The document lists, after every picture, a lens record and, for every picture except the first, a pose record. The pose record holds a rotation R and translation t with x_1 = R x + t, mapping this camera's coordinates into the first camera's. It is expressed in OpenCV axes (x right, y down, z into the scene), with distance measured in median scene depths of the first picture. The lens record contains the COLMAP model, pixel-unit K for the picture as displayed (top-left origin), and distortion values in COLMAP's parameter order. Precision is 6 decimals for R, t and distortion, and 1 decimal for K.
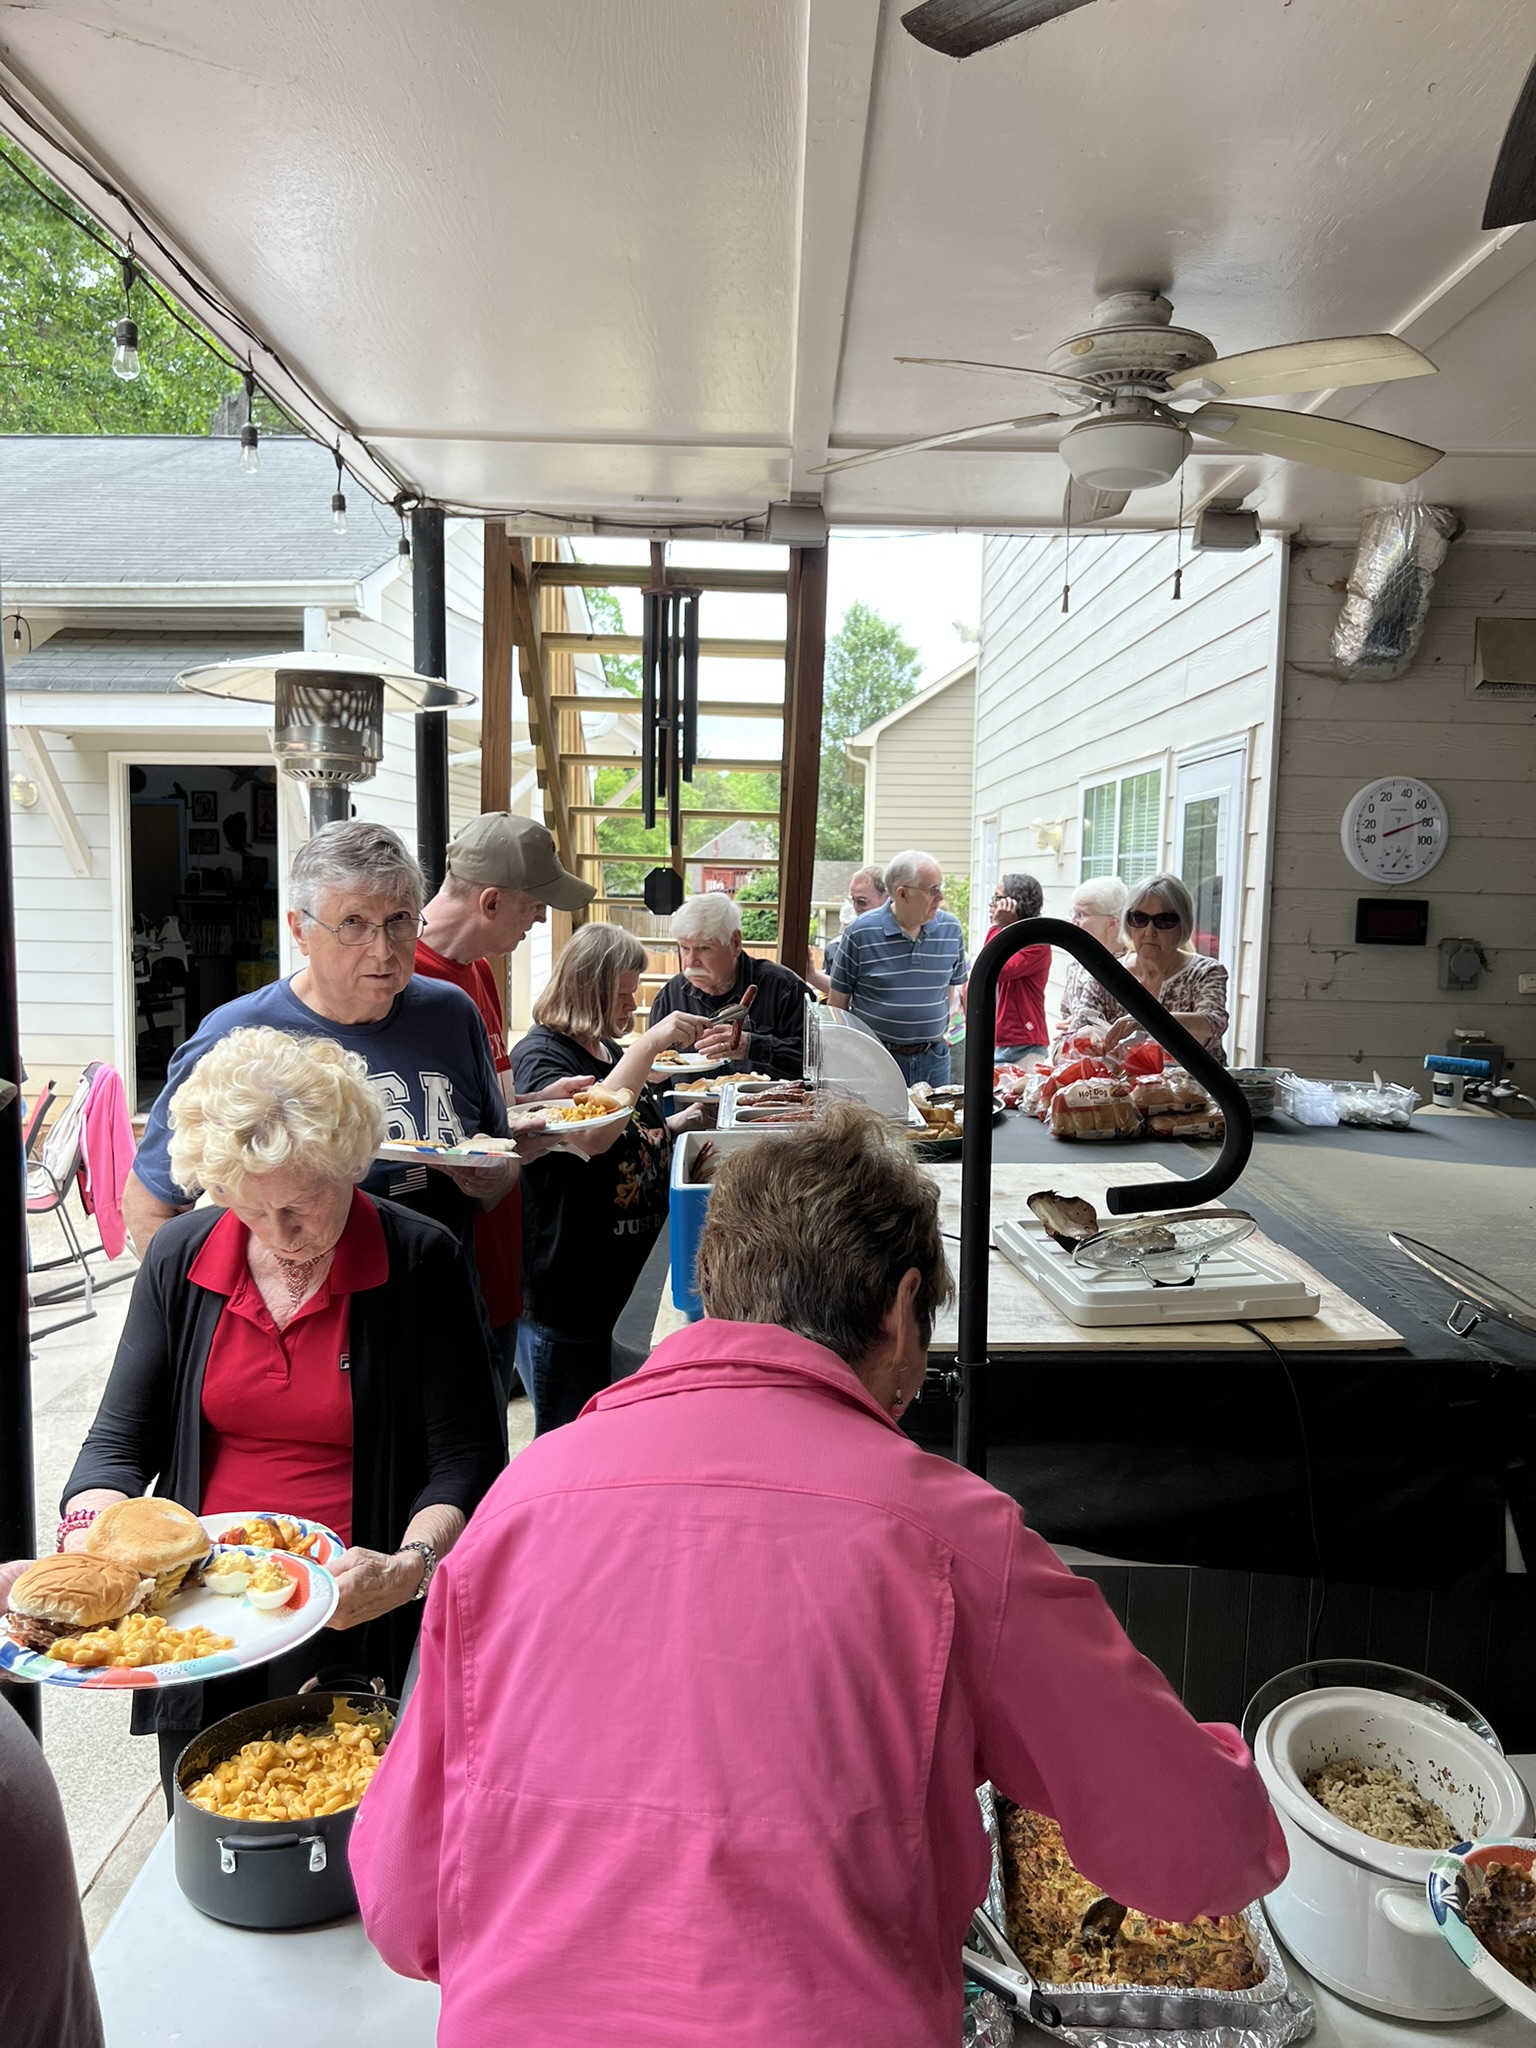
lens RADIAL K [[1541.1, 0, 772.8], [0, 1541.1, 1029.3], [0, 0, 1]] dist [0.008126, -0.014541]
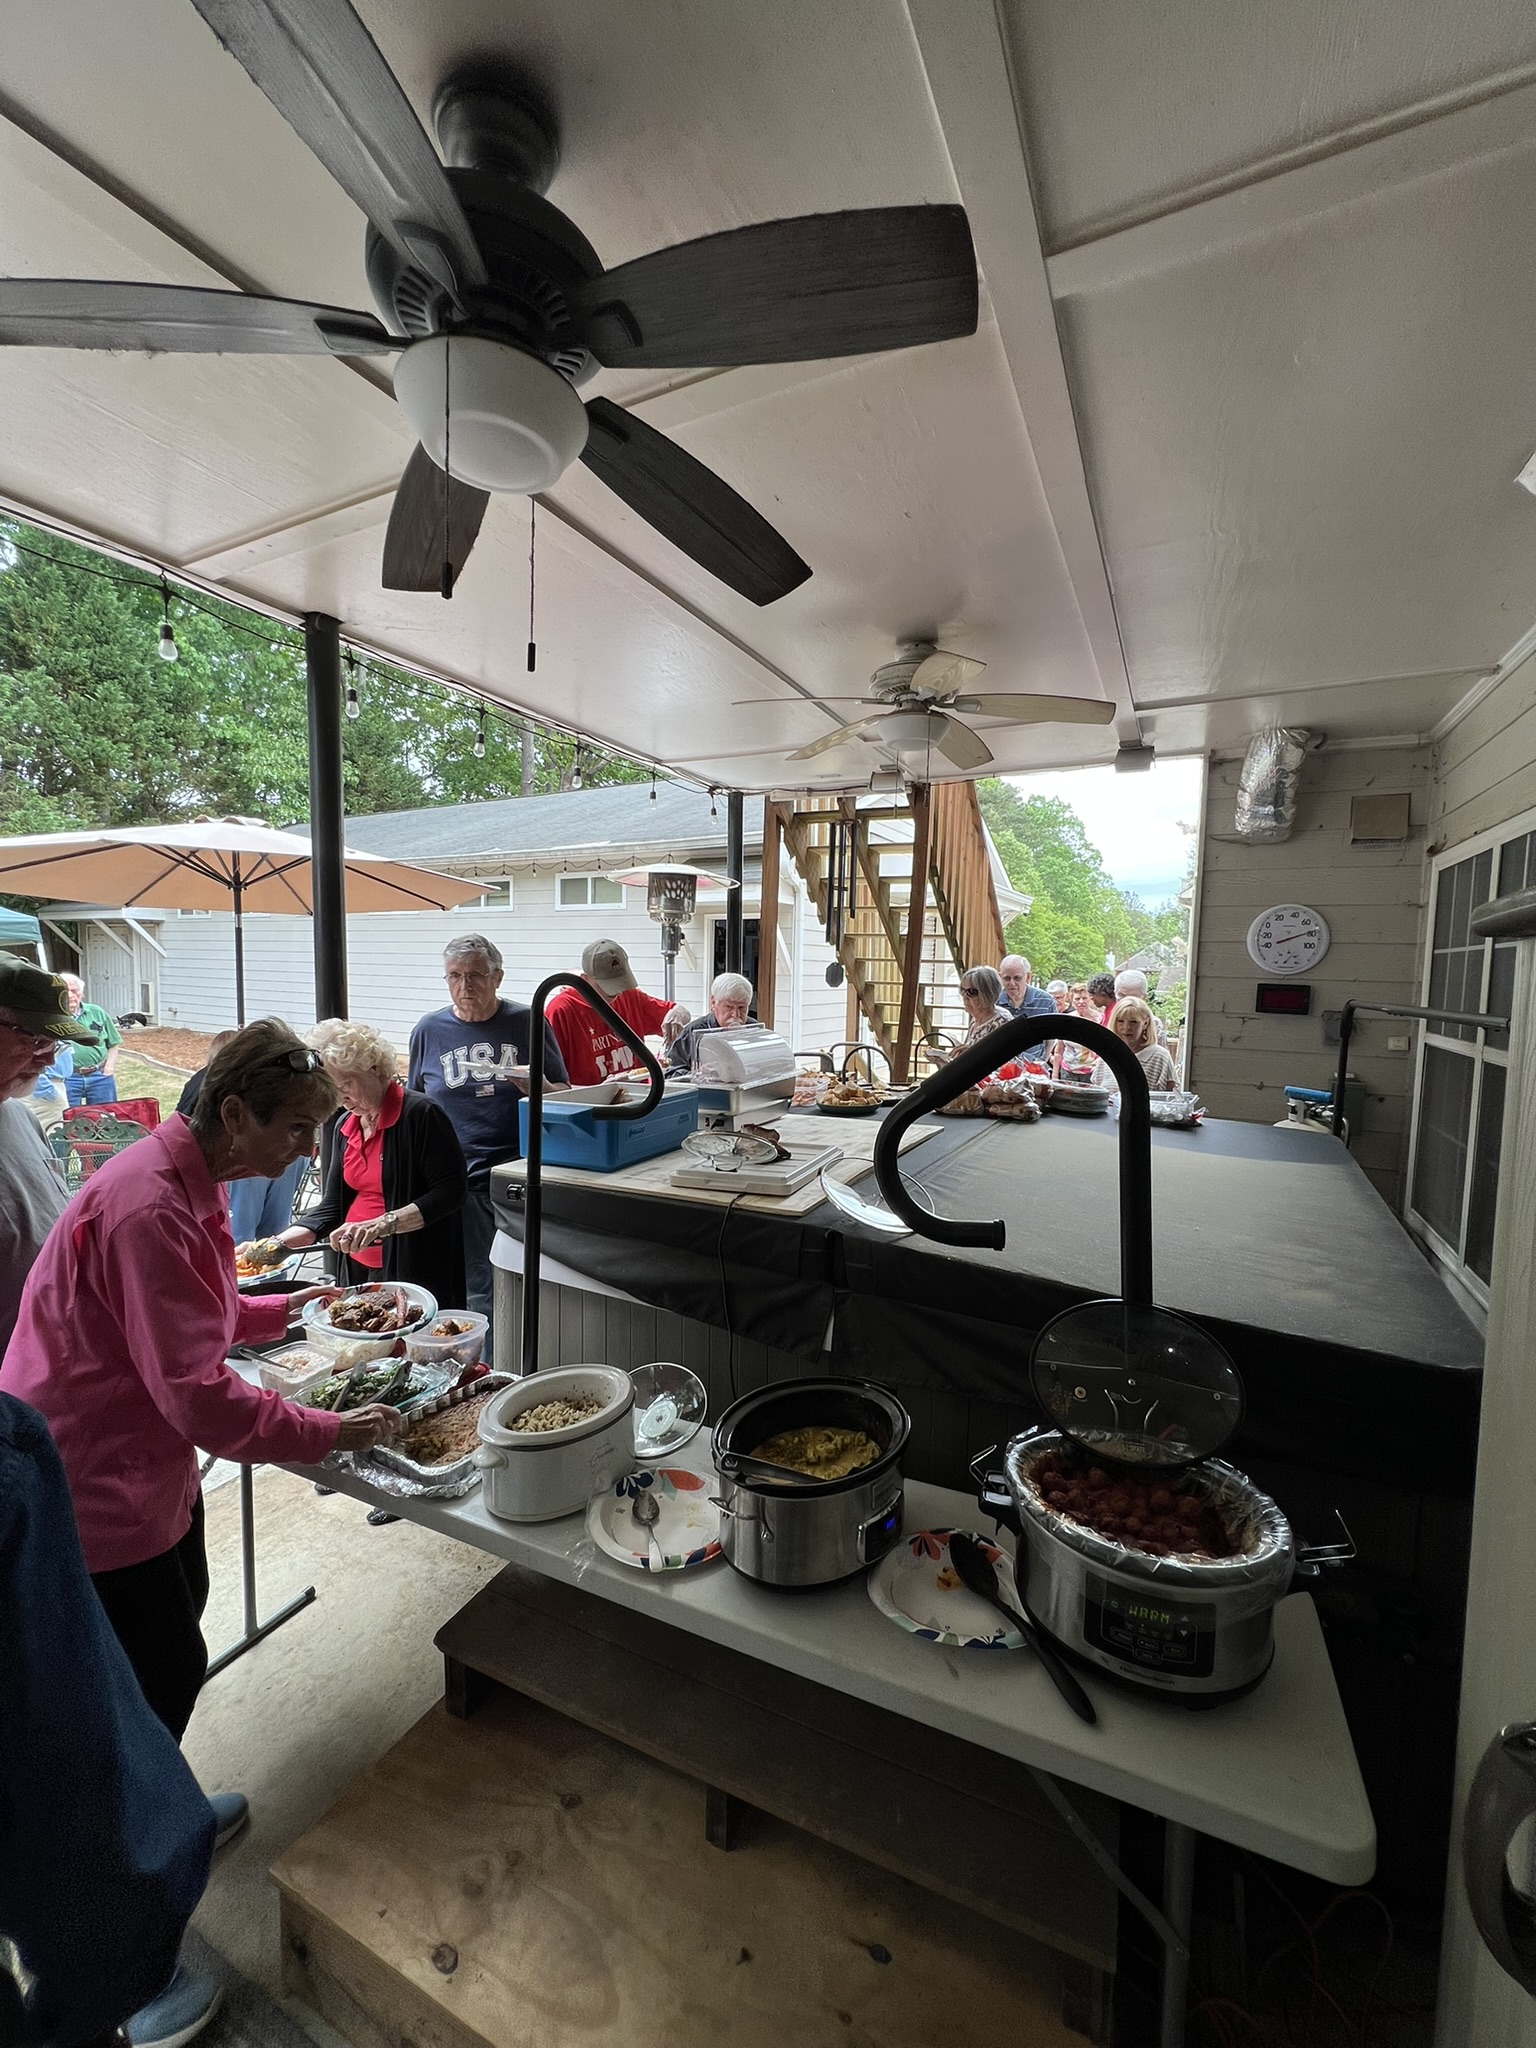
lens RADIAL K [[824.0, 0, 770.9], [0, 824.0, 1022.6], [0, 0, 1]] dist [-0.001845, -0.000014]
pose [[0.891954, 0.032338, -0.450969, 0.321515], [-0.051903, 0.998168, -0.031082, 0.005274], [0.449138, 0.051131, 0.891998, 0.047422]]
